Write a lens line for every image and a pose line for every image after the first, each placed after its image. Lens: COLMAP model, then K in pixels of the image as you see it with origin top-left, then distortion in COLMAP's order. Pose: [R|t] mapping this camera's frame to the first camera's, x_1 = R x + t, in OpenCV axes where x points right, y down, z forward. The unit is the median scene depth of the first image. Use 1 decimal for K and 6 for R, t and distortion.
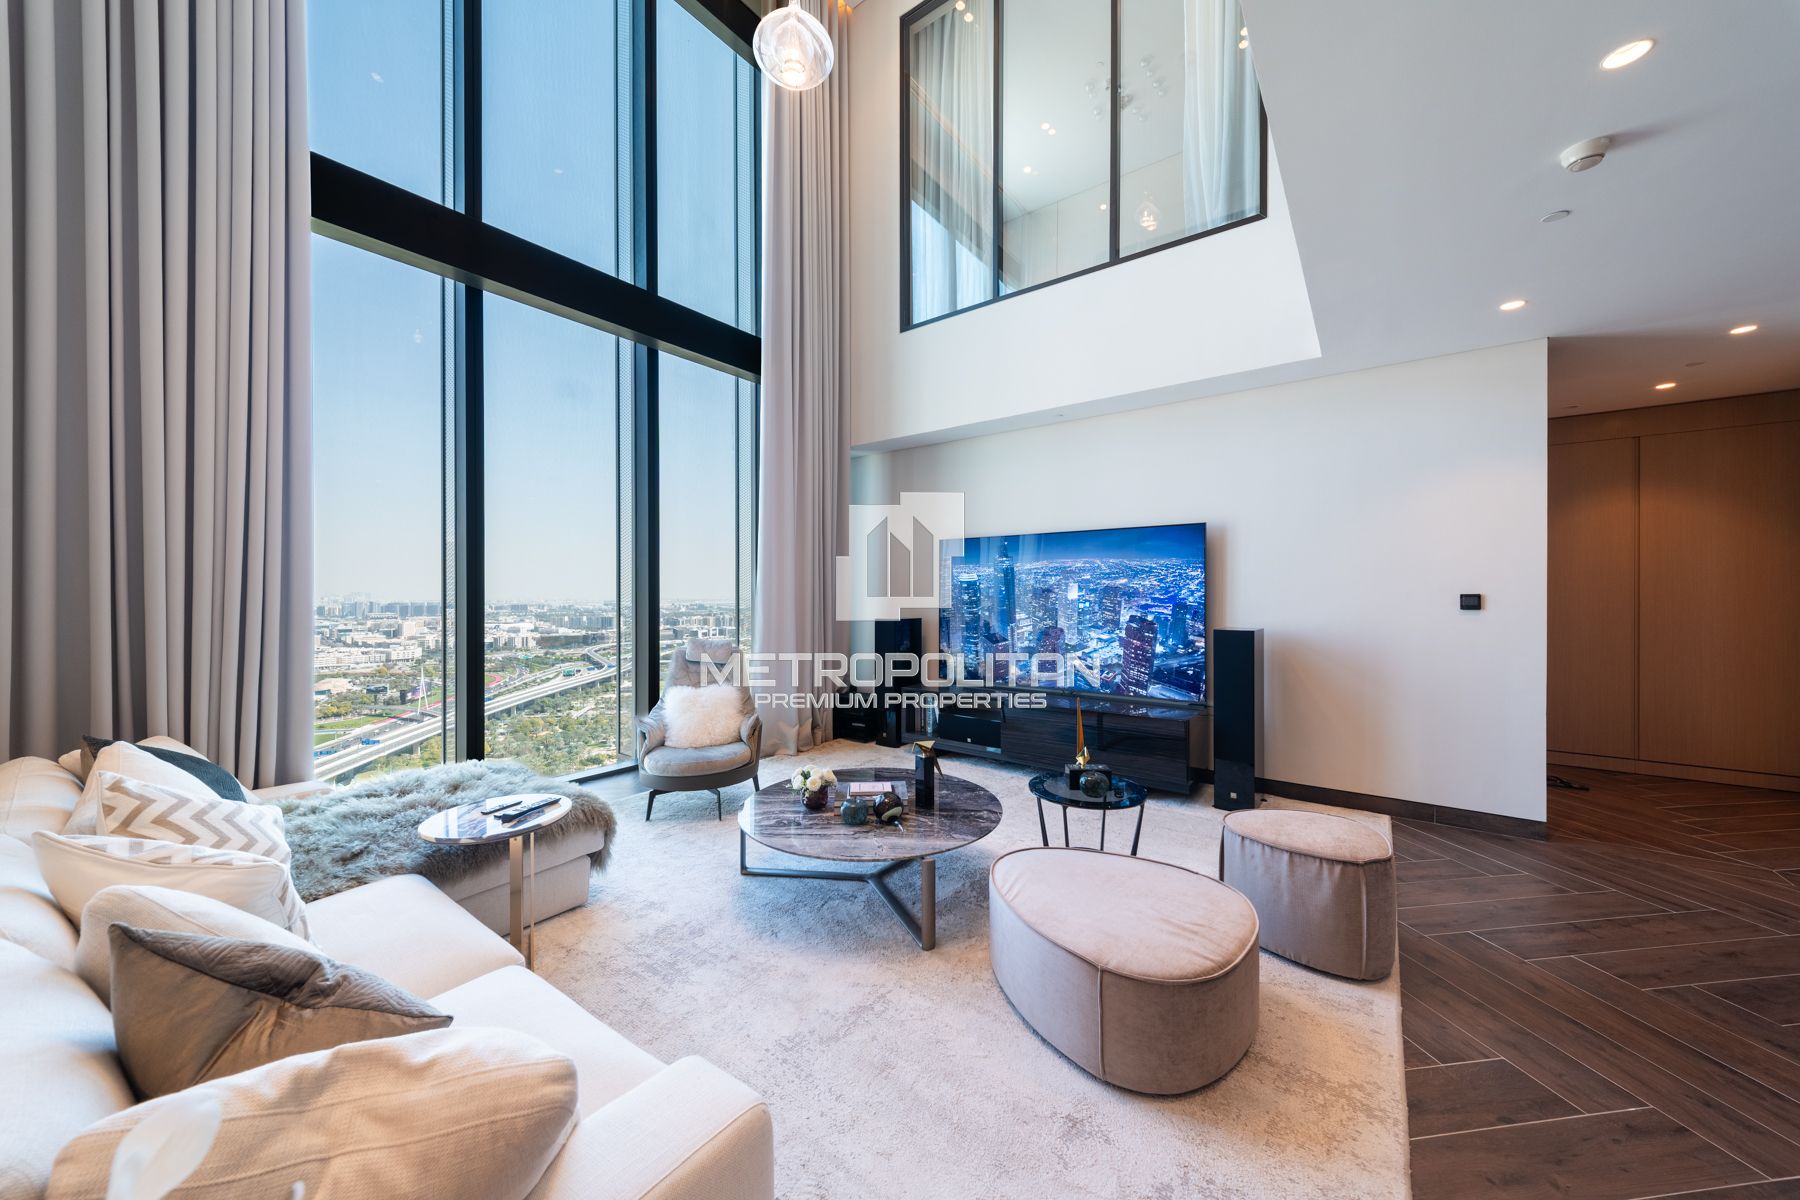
lens RADIAL K [[629.3, 0, 894.0], [0, 629.3, 595.7], [0, 0, 1]] dist [0.012973, -0.000918]
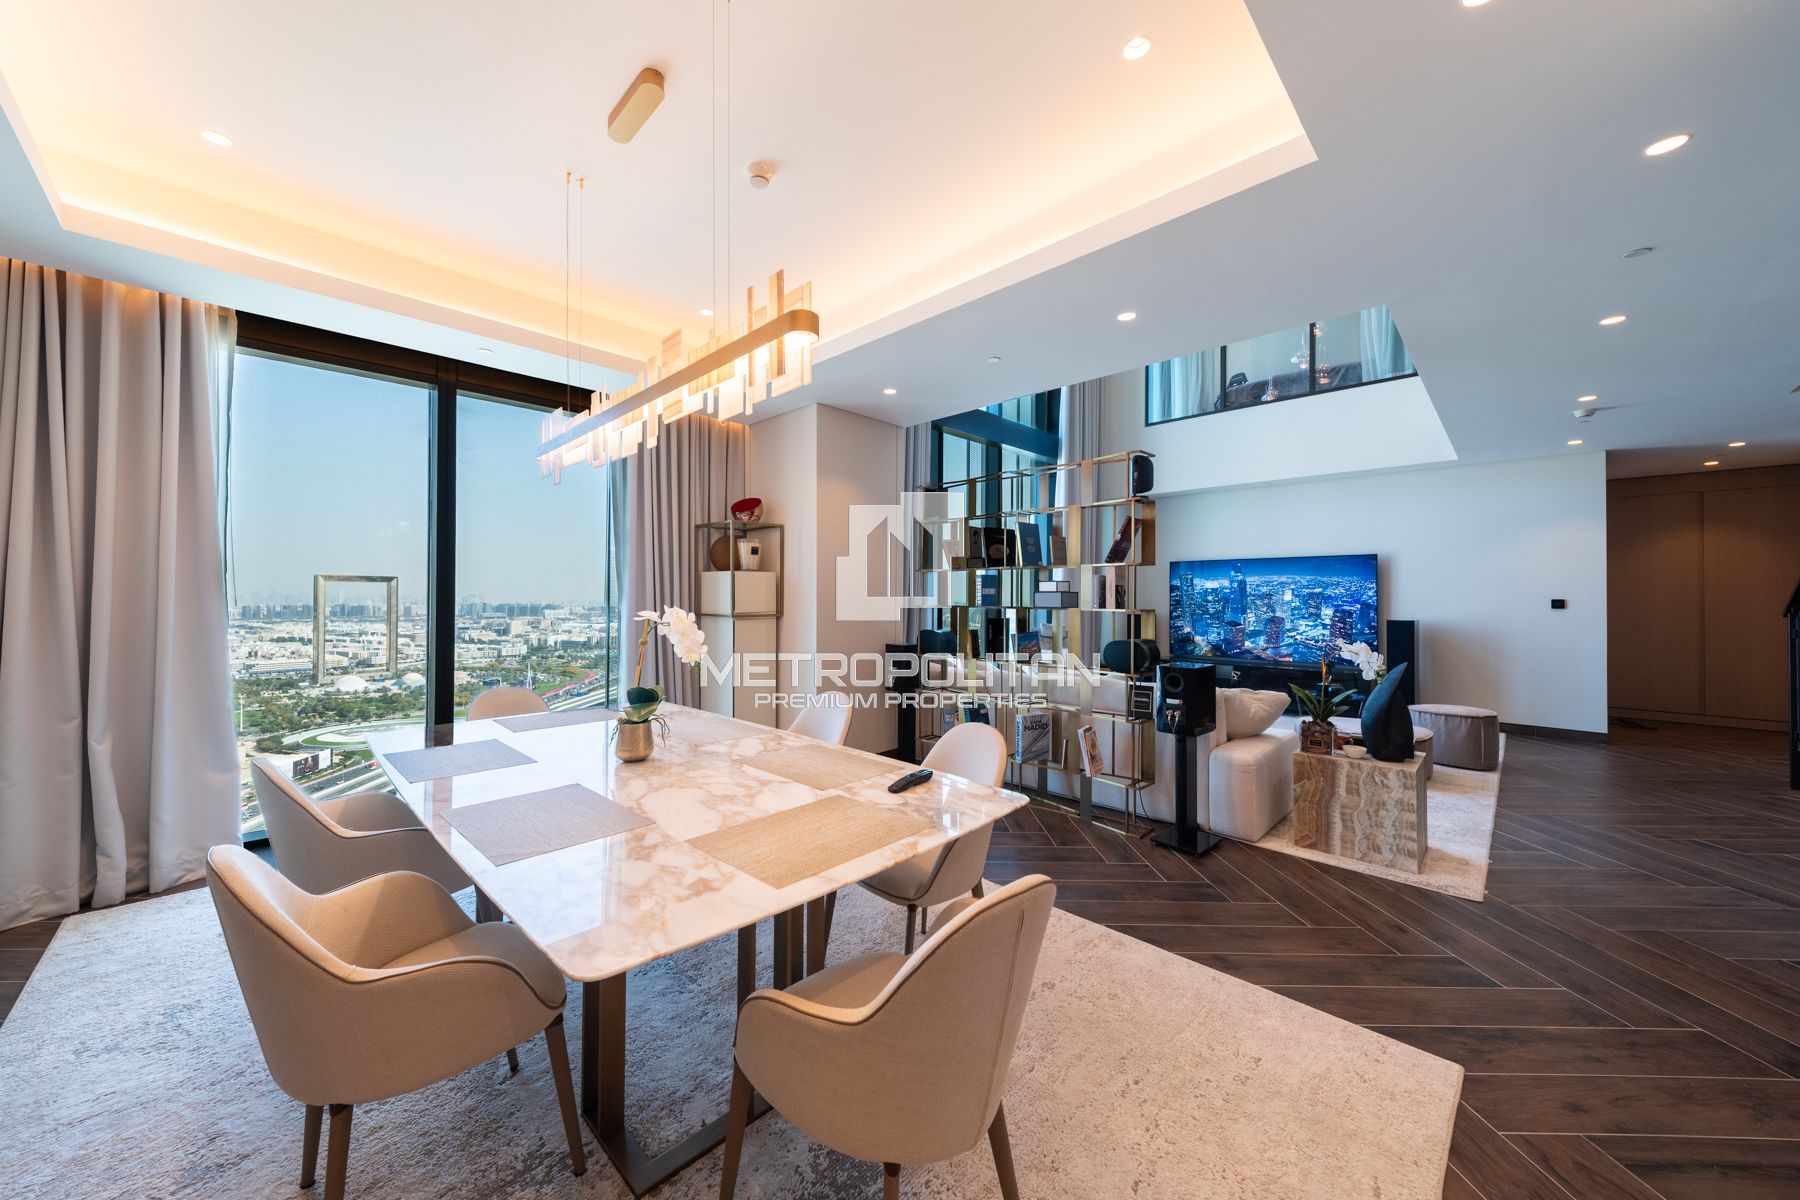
lens RADIAL K [[629.3, 0, 880.3], [0, 629.3, 591.0], [0, 0, 1]] dist [0.012973, -0.000918]
pose [[0.990550, 0.003736, -0.137103, -0.566912], [-0.005453, 0.999911, -0.012149, 0.005612], [0.137046, 0.012782, 0.990482, -0.815226]]
